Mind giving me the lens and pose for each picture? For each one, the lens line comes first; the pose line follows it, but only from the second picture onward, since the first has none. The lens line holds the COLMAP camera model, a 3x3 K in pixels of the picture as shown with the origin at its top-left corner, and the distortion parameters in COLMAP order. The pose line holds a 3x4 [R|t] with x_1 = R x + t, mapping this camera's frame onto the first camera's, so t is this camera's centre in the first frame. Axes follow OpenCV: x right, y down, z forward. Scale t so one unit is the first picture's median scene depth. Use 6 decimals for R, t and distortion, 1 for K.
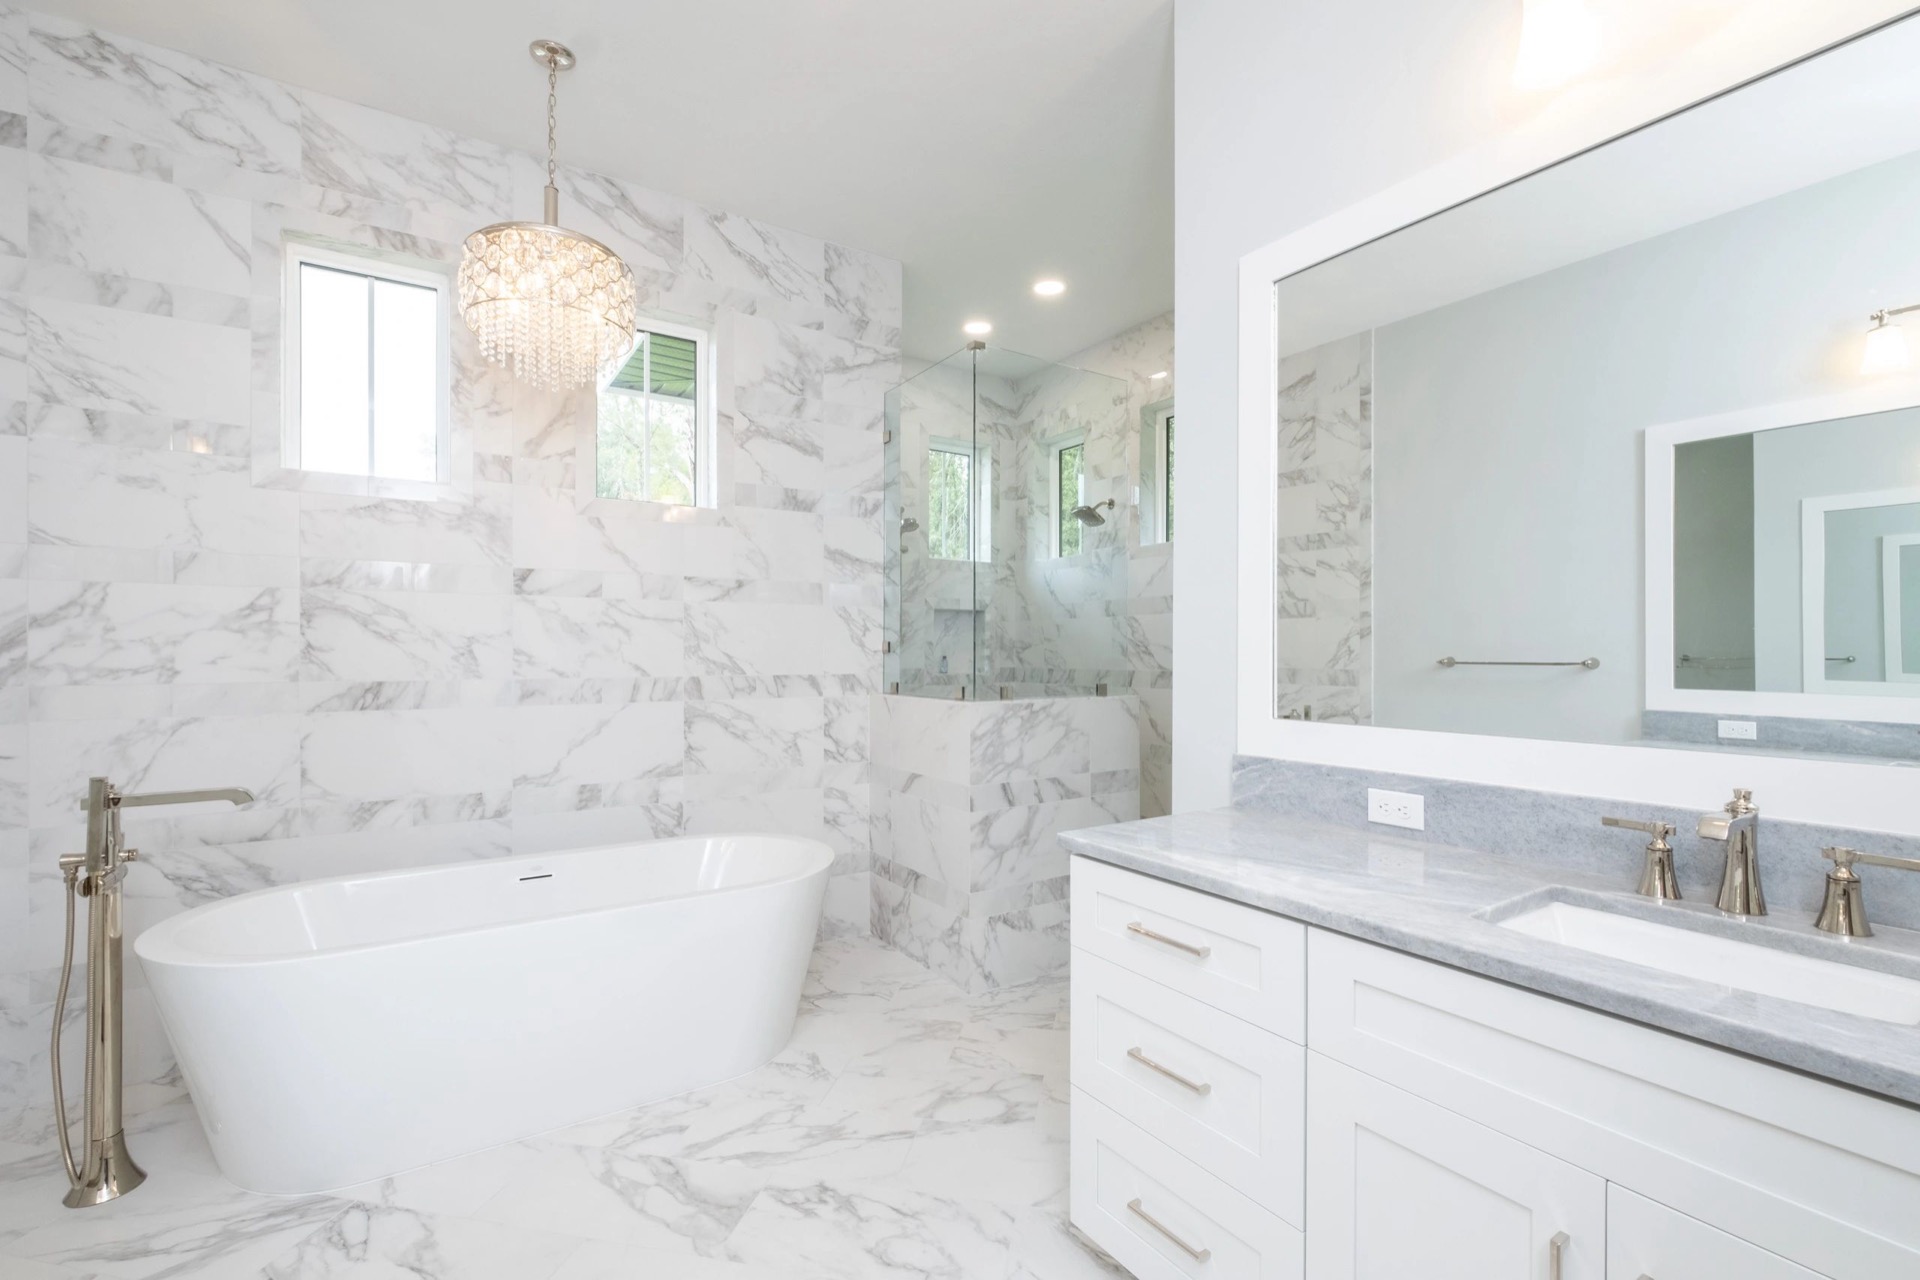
lens RADIAL K [[844.7, 0, 957.1], [0, 844.7, 643.3], [0, 0, 1]] dist [0.000889, 0.000525]
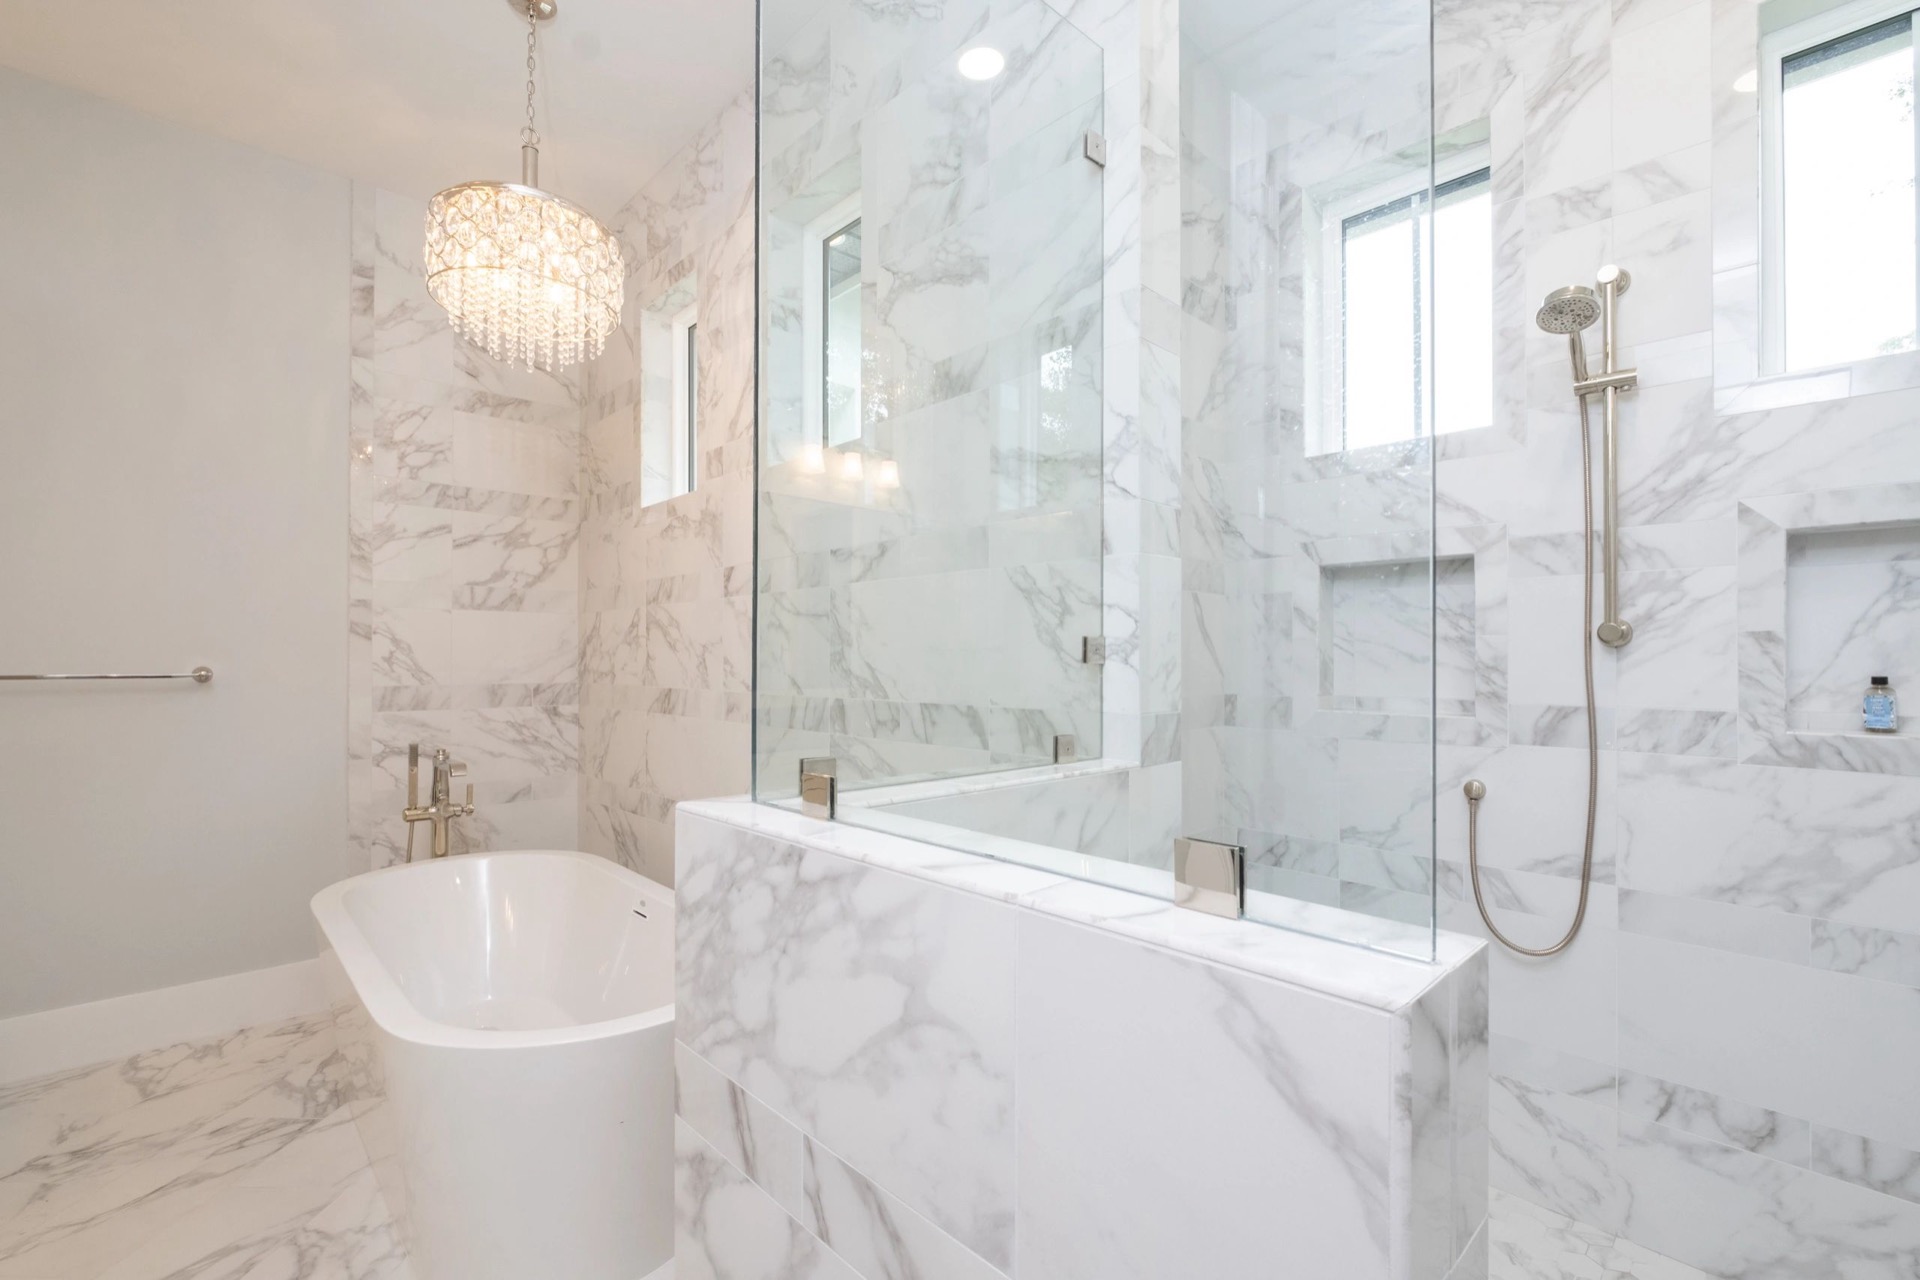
lens RADIAL K [[844.7, 0, 957.4], [0, 844.7, 647.4], [0, 0, 1]] dist [0.000889, 0.000525]
pose [[0.156911, -0.018048, -0.987448, 0.358433], [0.003725, 0.999837, -0.017682, 0.011404], [0.987606, -0.000904, 0.156952, 0.983788]]
